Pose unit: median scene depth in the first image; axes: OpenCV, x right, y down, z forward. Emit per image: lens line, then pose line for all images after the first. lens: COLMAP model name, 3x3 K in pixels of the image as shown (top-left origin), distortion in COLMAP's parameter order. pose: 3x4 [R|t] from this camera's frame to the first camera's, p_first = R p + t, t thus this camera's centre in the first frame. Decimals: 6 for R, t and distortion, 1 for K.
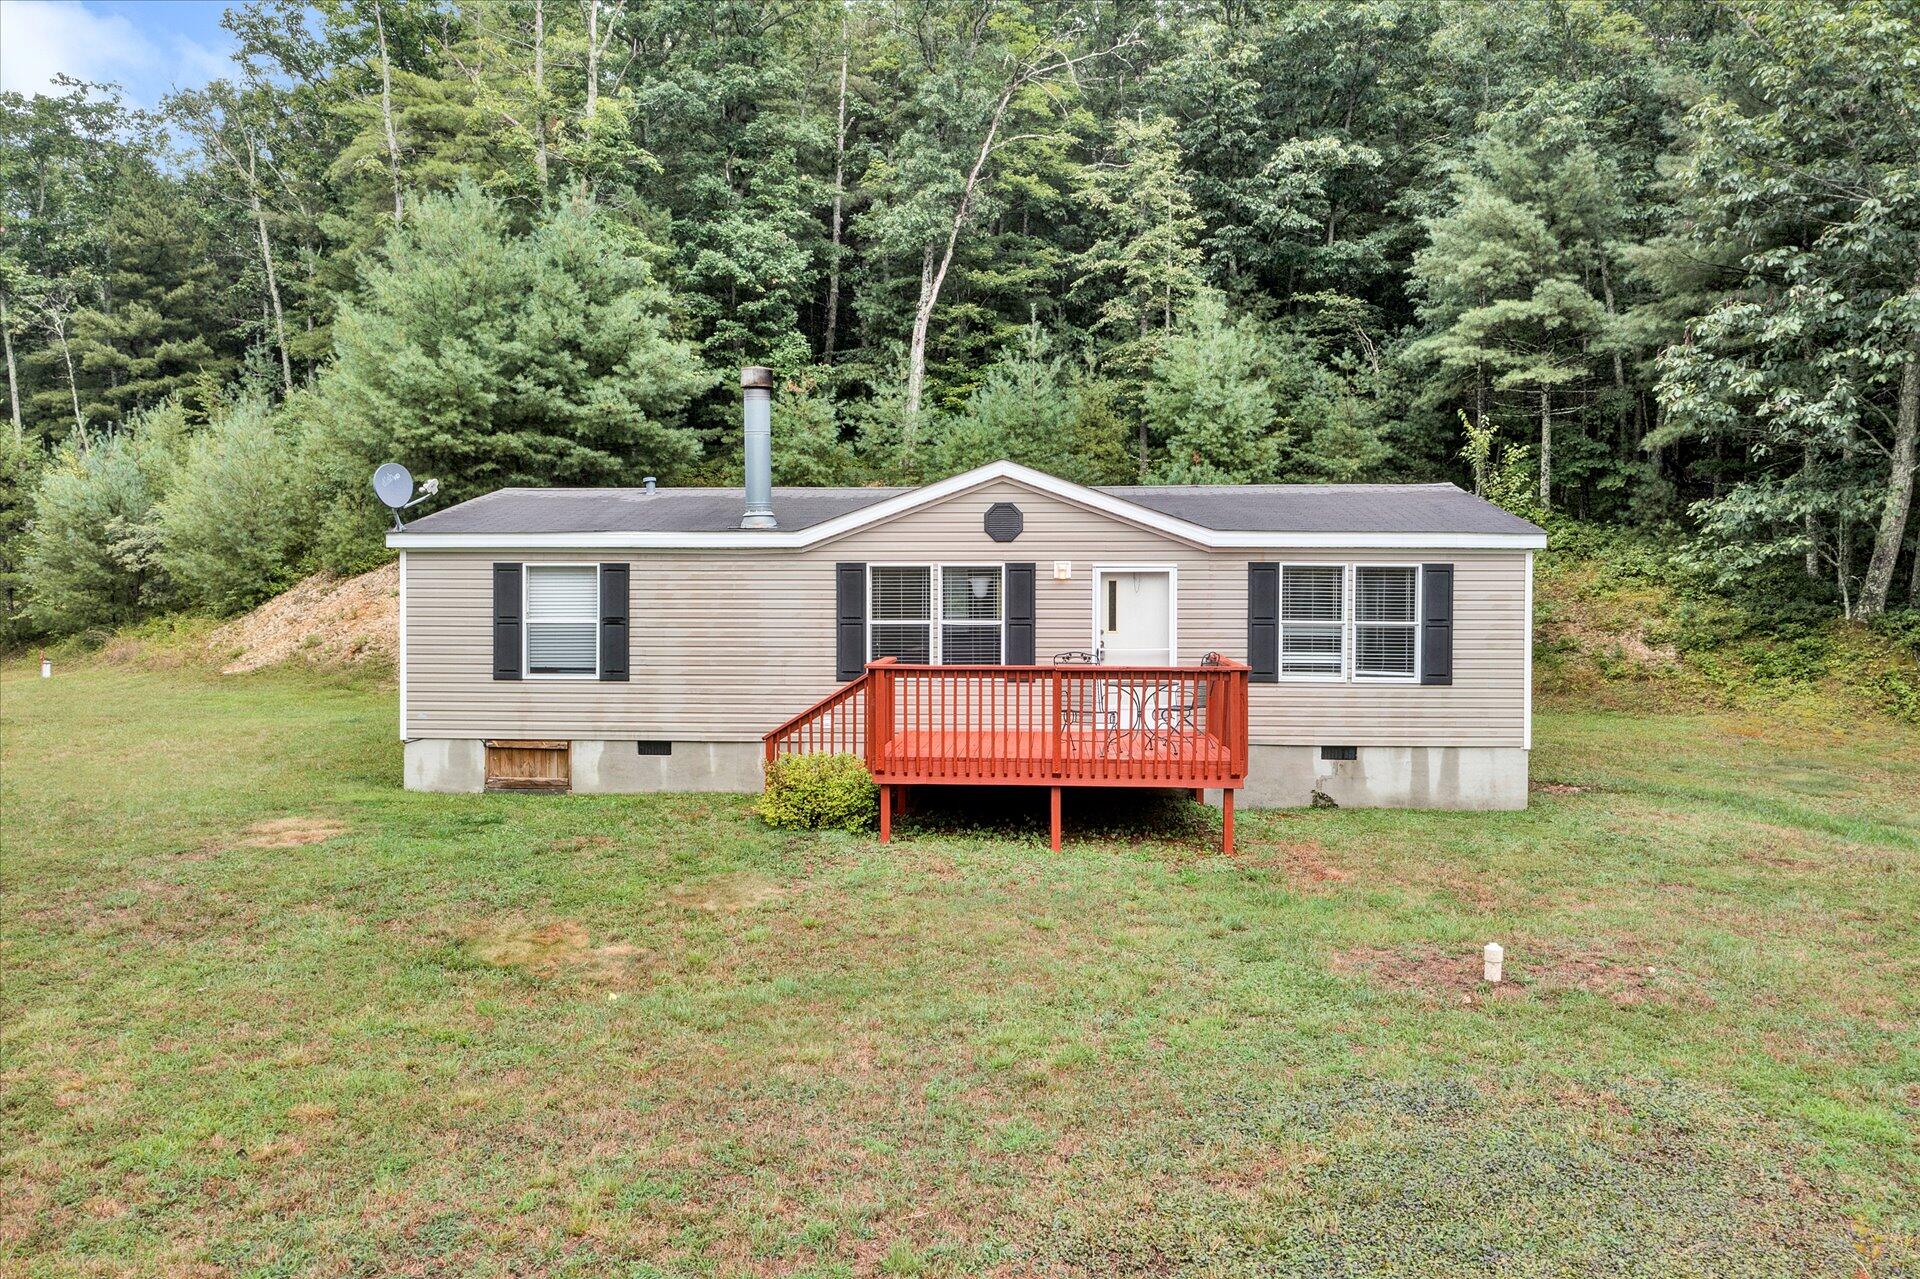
lens RADIAL K [[2522.6, 0, 961.5], [0, 2522.6, 515.7], [0, 0, 1]] dist [-0.066279, 0.041163]
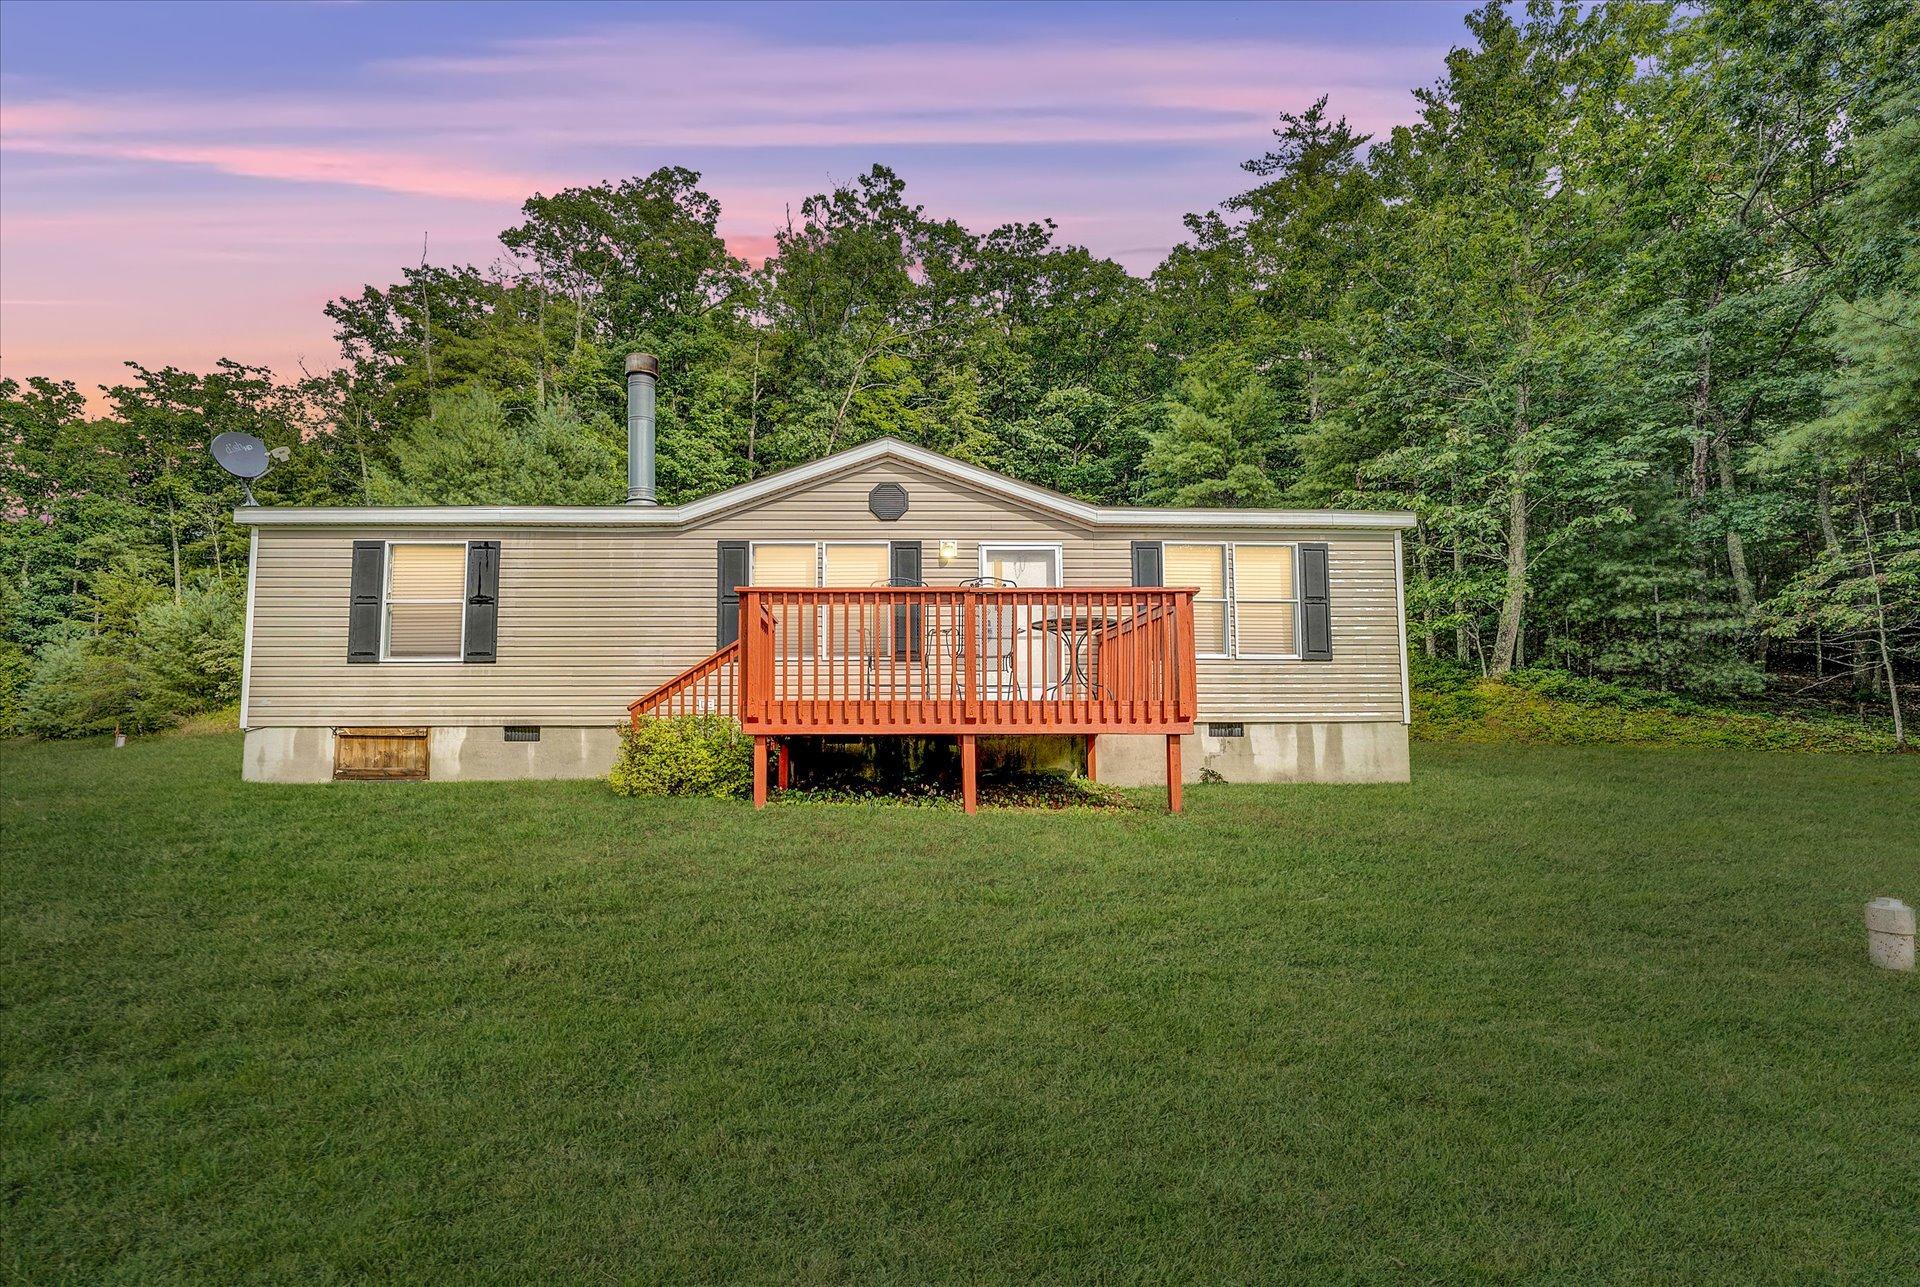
lens RADIAL K [[1084.0, 0, 960.0], [0, 1084.0, 643.5], [0, 0, 1]] dist [-0.018255, 0.000130]
pose [[0.992163, 0.004188, 0.124877, -0.008706], [0.007918, 0.995322, -0.096287, 0.098645], [-0.124696, 0.096522, 0.987489, 0.571735]]
